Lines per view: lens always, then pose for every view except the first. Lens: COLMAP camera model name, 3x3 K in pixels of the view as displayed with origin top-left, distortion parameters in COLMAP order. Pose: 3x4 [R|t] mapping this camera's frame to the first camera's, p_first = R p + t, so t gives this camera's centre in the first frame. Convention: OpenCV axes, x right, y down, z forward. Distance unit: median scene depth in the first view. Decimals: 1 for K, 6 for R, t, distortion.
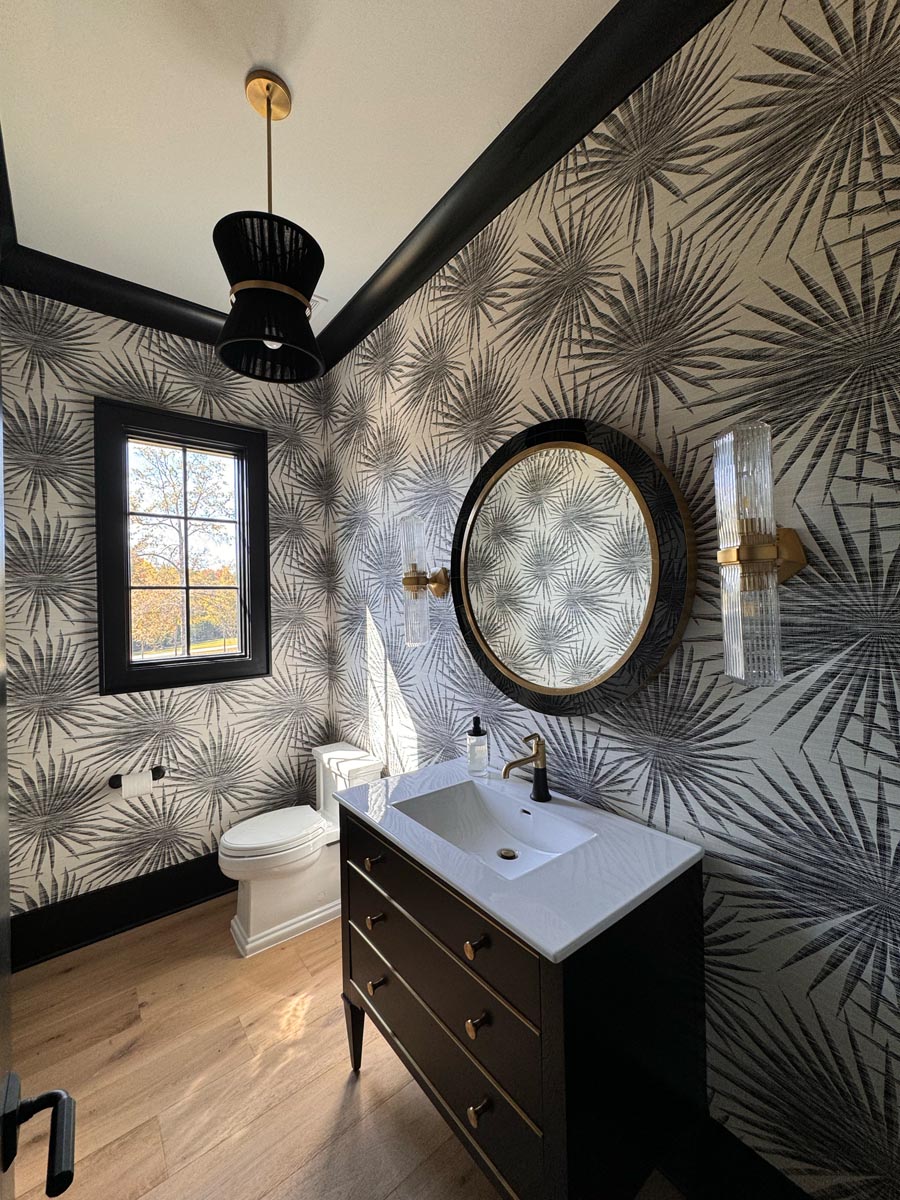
lens RADIAL K [[477.4, 0, 450.2], [0, 477.4, 597.8], [0, 0, 1]] dist [-0.001623, 0.000076]
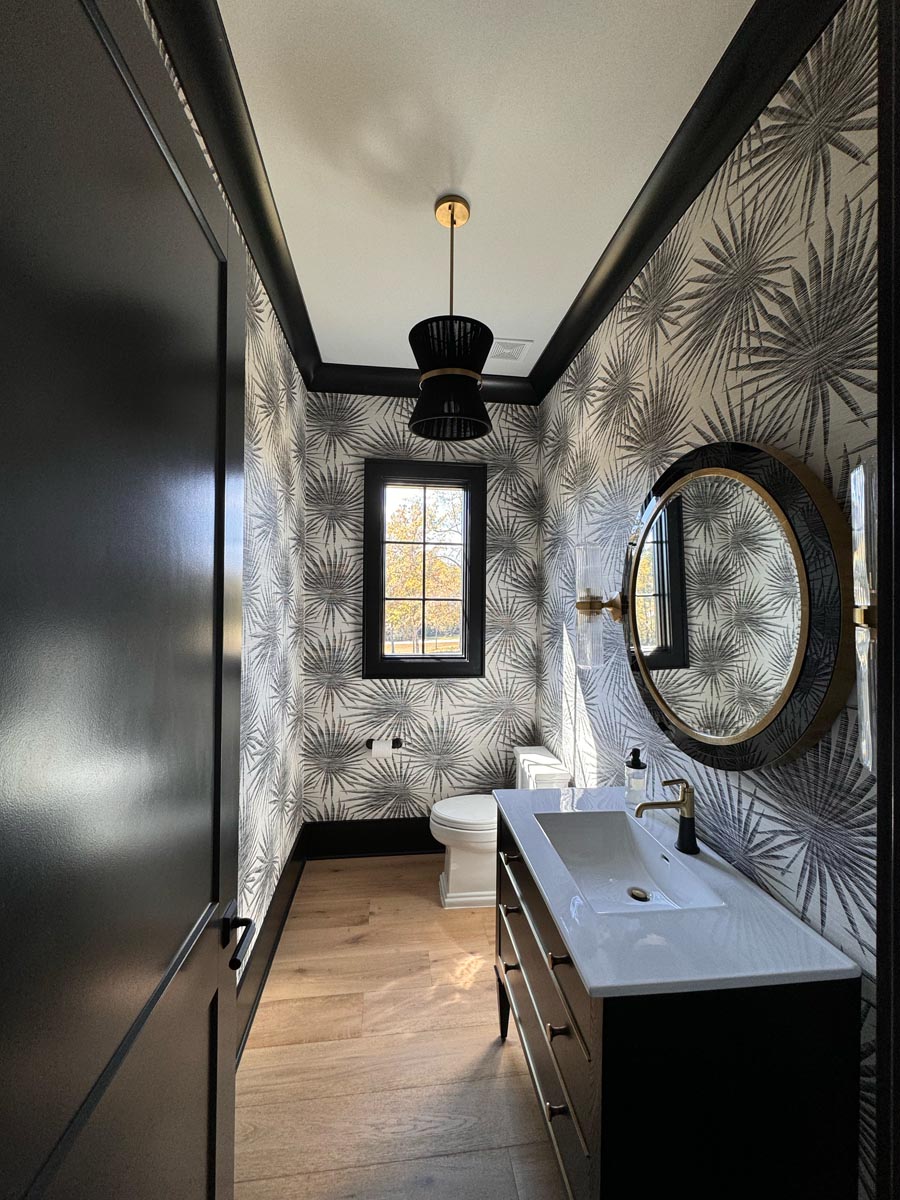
lens RADIAL K [[477.4, 0, 450.3], [0, 477.4, 598.0], [0, 0, 1]] dist [-0.001623, 0.000076]
pose [[0.851330, 0.029614, -0.523794, 0.219240], [-0.026729, 0.999557, 0.013070, -0.058553], [0.523949, 0.002874, 0.851745, -0.033433]]
